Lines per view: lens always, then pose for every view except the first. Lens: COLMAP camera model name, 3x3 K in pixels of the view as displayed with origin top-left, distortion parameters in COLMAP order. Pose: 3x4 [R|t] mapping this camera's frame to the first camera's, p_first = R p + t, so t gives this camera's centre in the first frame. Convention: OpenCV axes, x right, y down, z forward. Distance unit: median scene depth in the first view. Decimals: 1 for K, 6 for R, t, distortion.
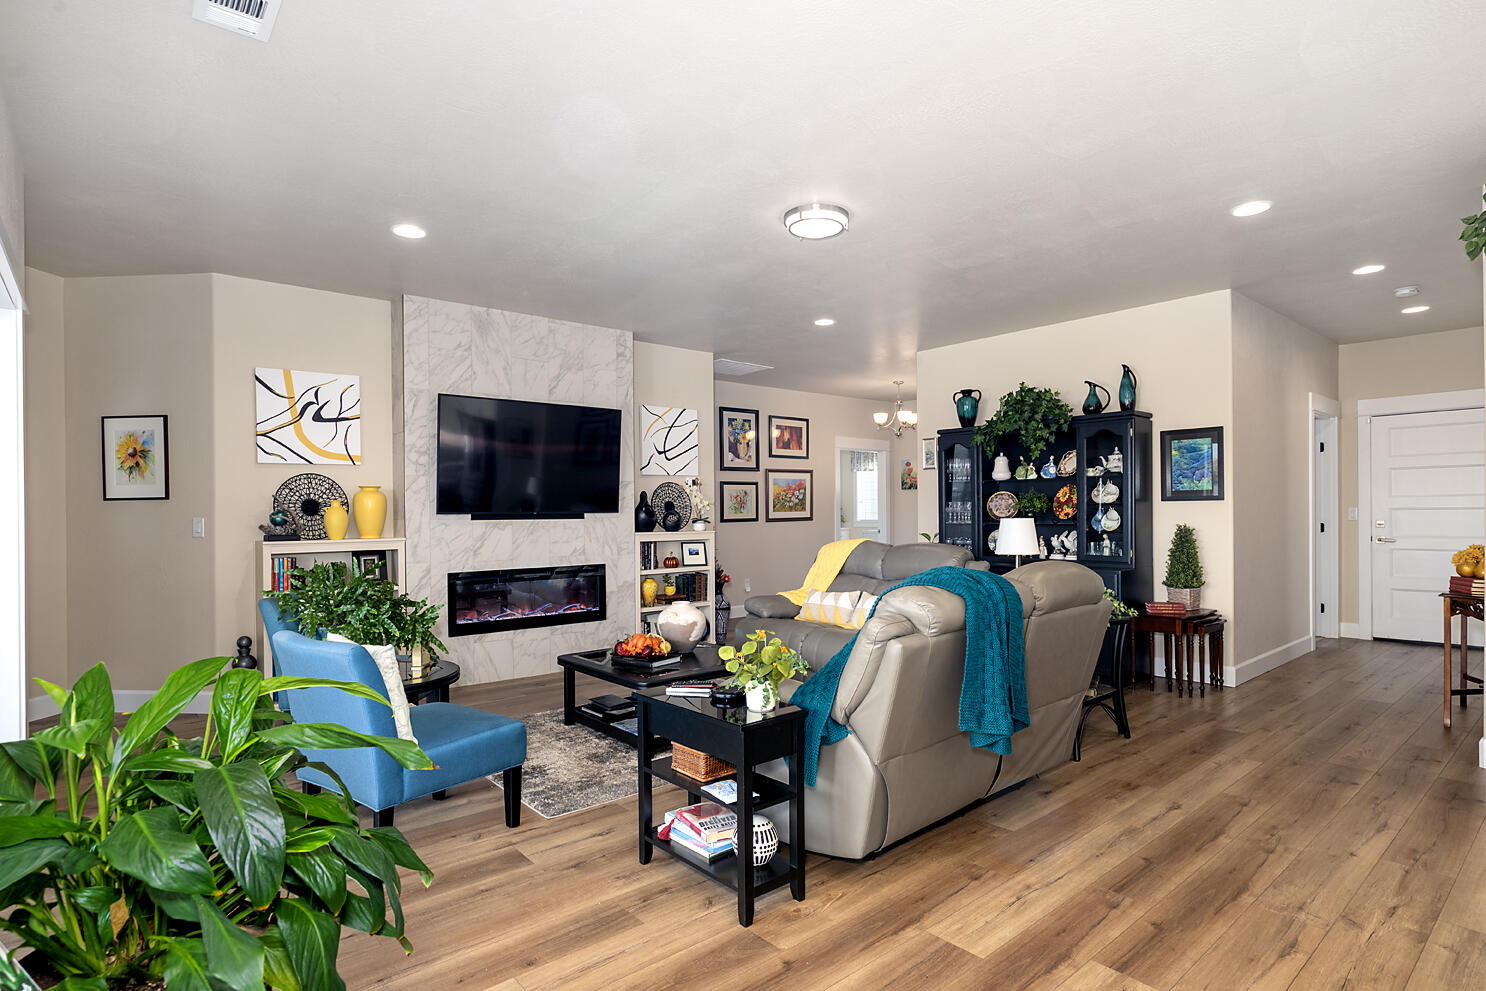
lens RADIAL K [[776.6, 0, 746.8], [0, 776.6, 505.4], [0, 0, 1]] dist [-0.018125, 0.009178]
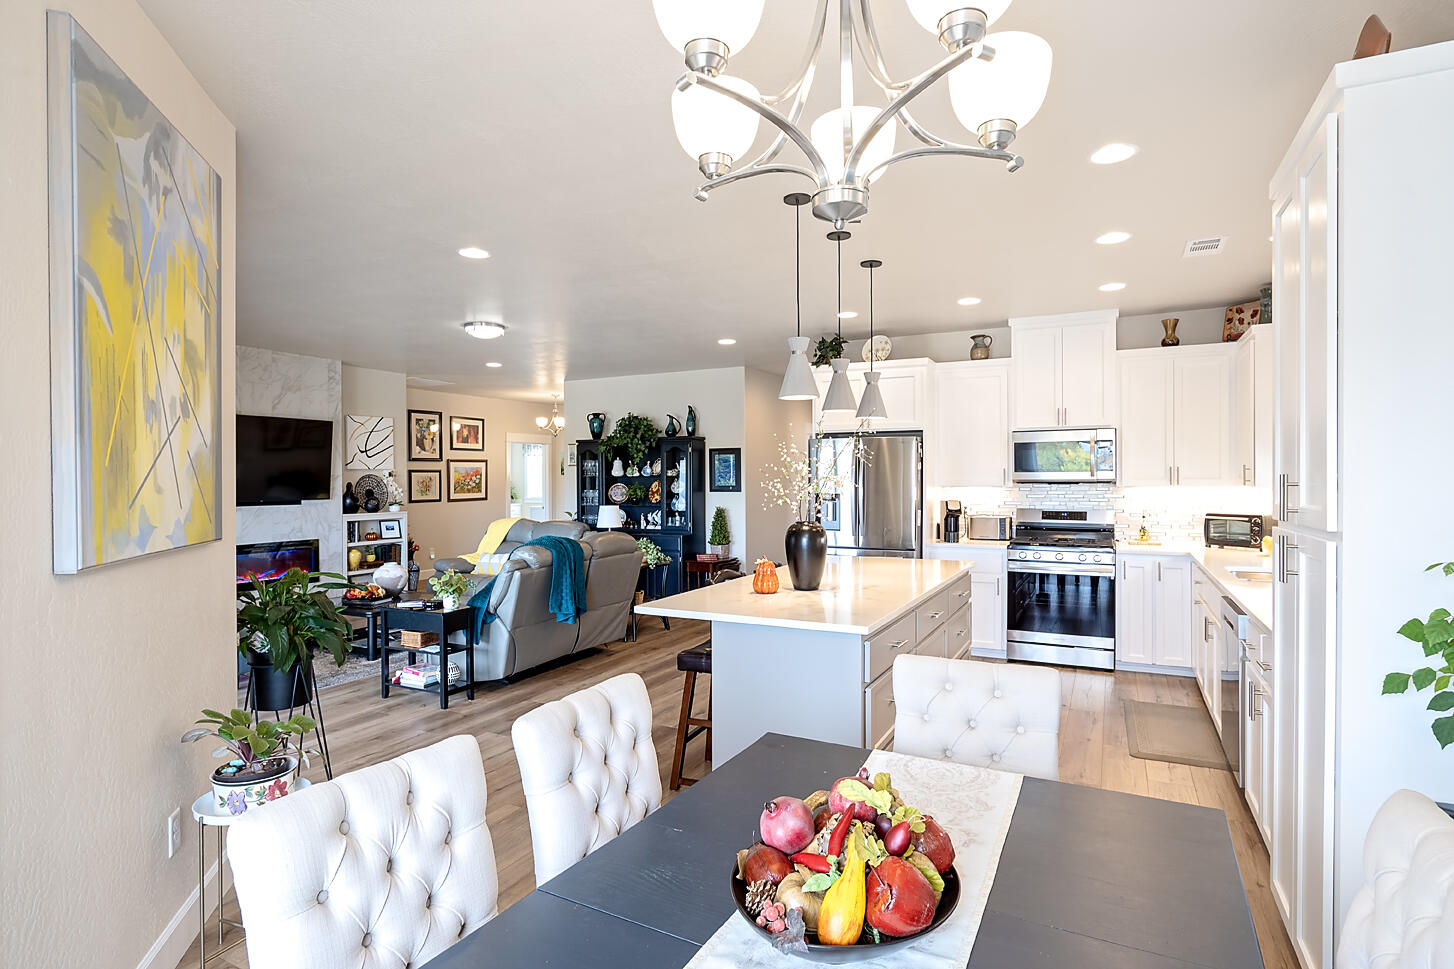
lens RADIAL K [[759.9, 0, 730.7], [0, 759.9, 487.4], [0, 0, 1]] dist [-0.018125, 0.009178]
pose [[0.926060, 0.000721, 0.377375, -0.022304], [-0.007129, 0.999853, 0.015583, -0.038051], [-0.377308, -0.017121, 0.925930, -0.465672]]
